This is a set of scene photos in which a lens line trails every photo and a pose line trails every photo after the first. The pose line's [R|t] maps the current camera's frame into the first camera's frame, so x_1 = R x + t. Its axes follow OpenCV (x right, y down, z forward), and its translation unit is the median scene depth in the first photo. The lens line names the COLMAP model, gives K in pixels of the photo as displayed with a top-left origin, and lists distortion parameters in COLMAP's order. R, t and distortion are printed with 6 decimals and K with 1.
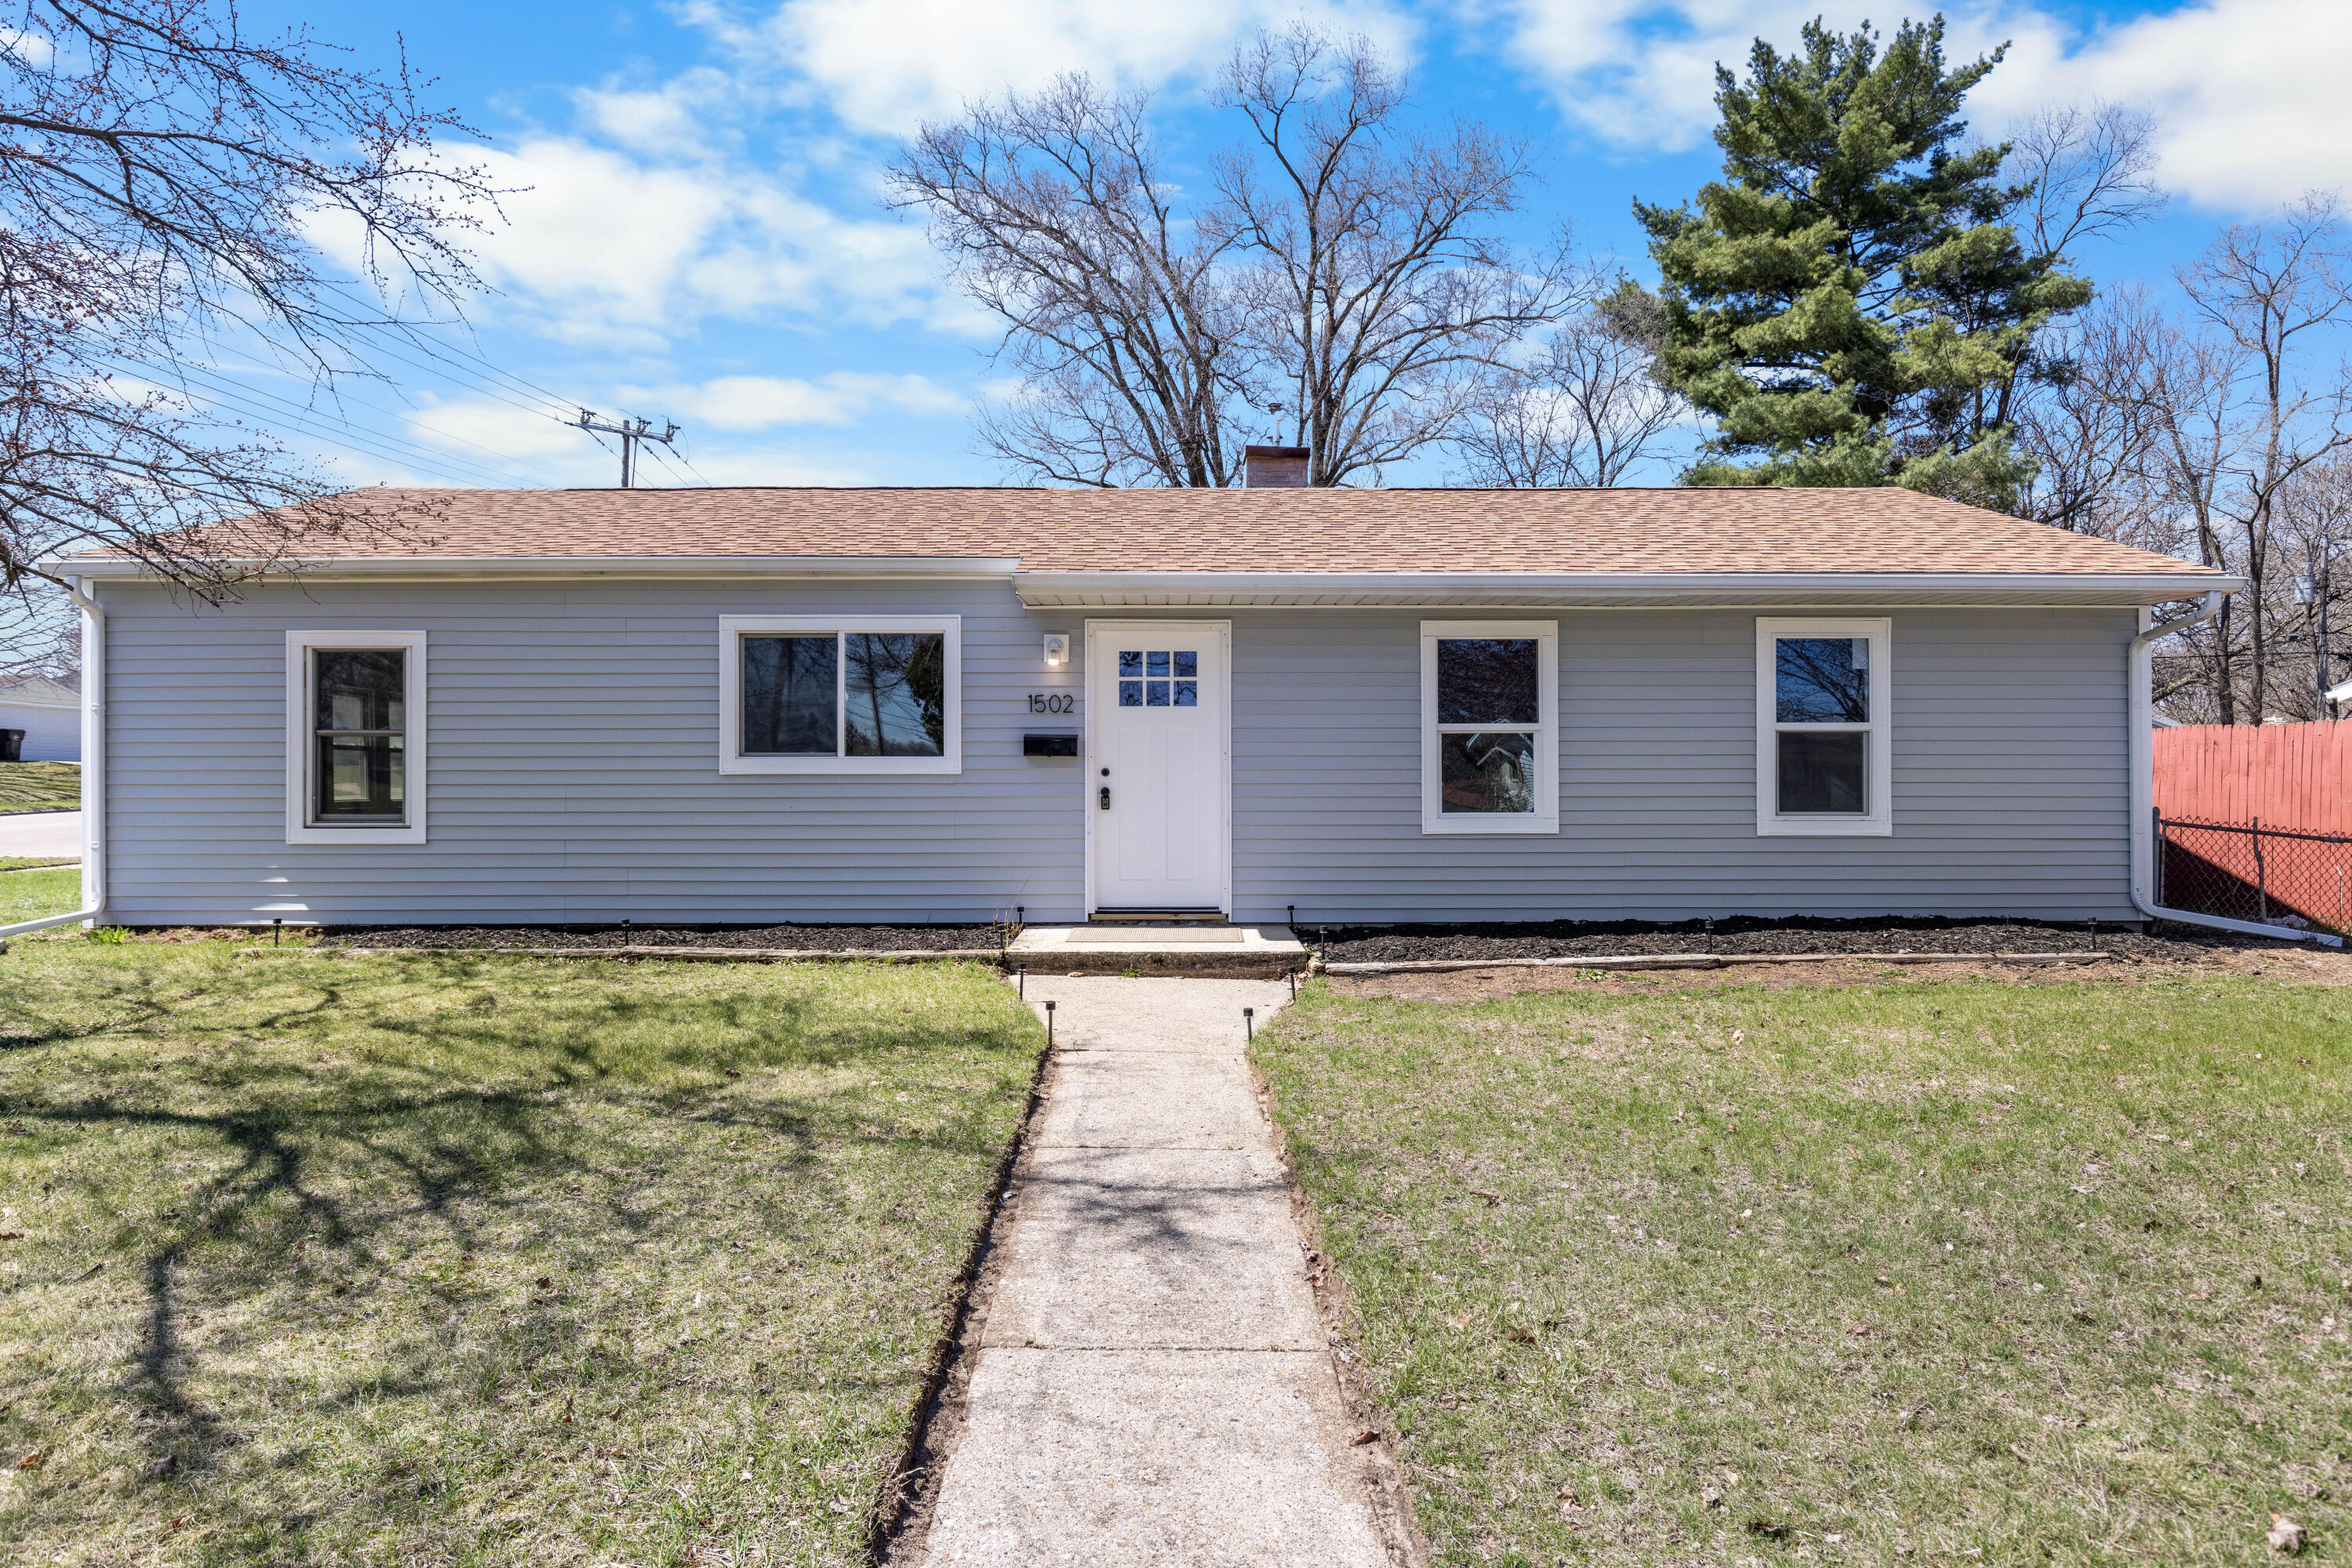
lens RADIAL K [[1455.9, 0, 1176.0], [0, 1455.9, 784.0], [0, 0, 1]] dist [-0.006794, -0.002587]
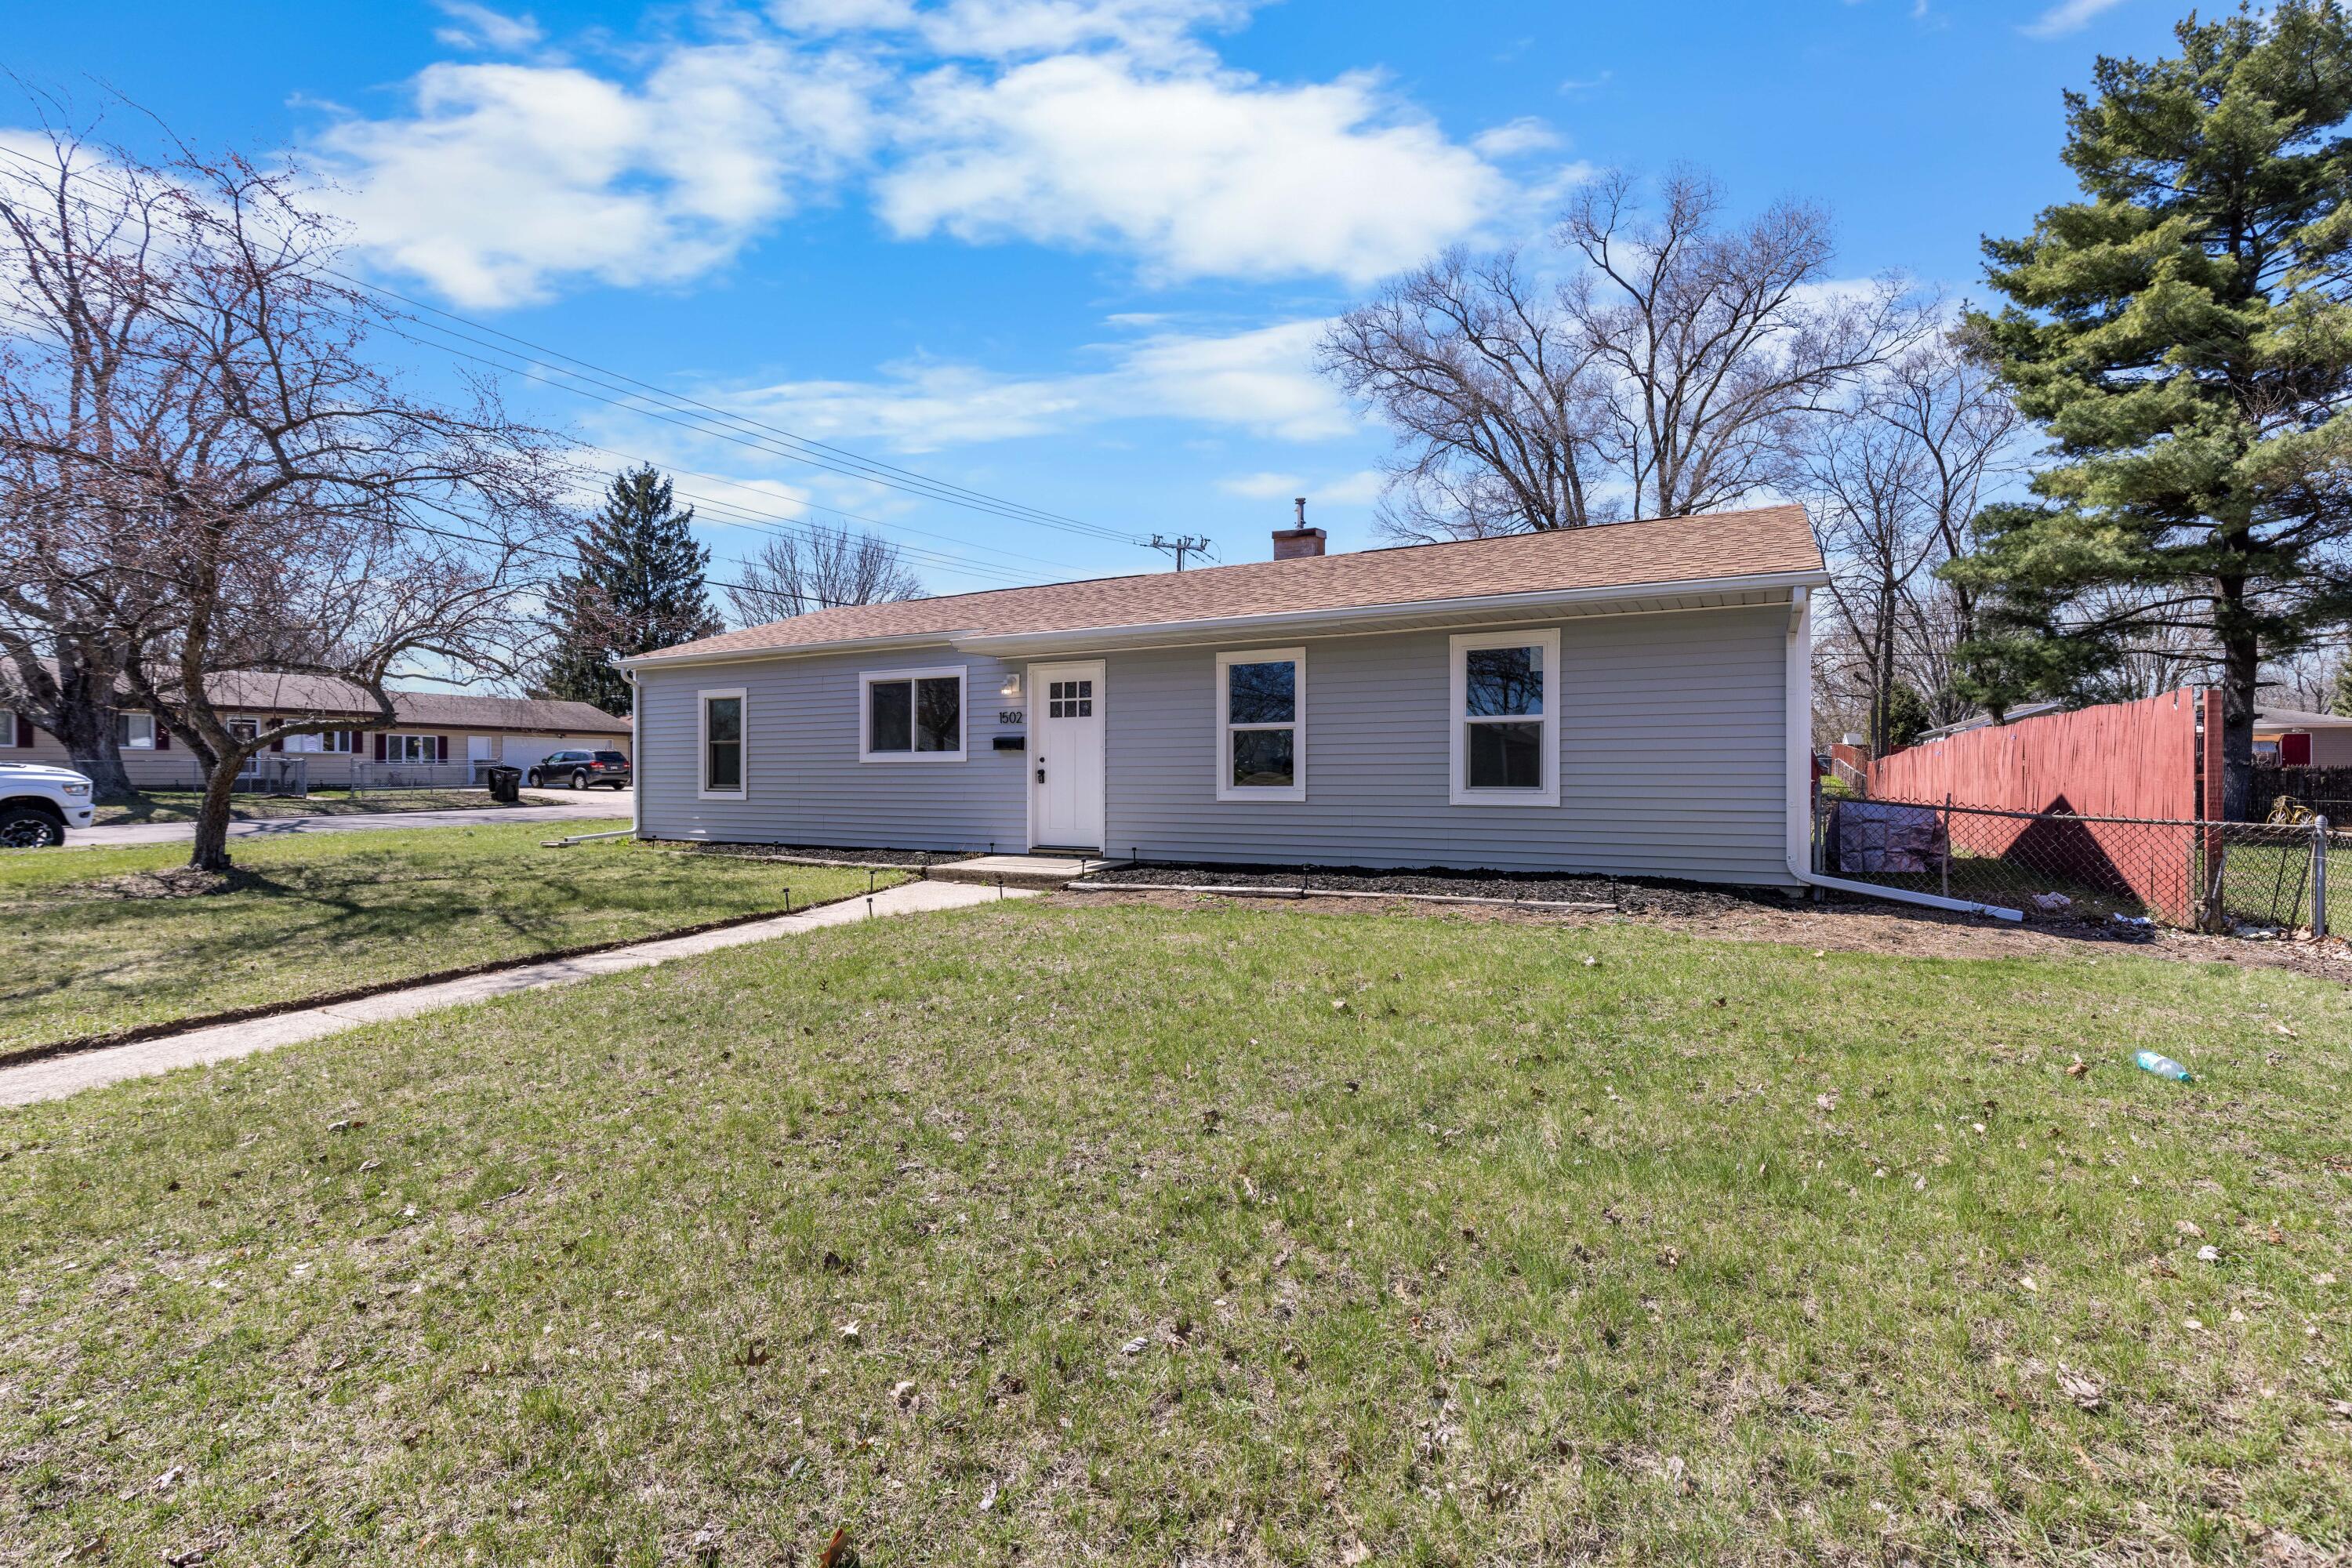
lens RADIAL K [[1036.0, 0, 1176.0], [0, 1036.0, 784.0], [0, 0, 1]] dist [-0.000883, -0.000021]
pose [[0.878717, 0.003279, -0.477332, 0.618956], [0.001456, 0.999953, 0.009550, 0.007716], [0.477341, -0.009087, 0.878671, 0.080492]]
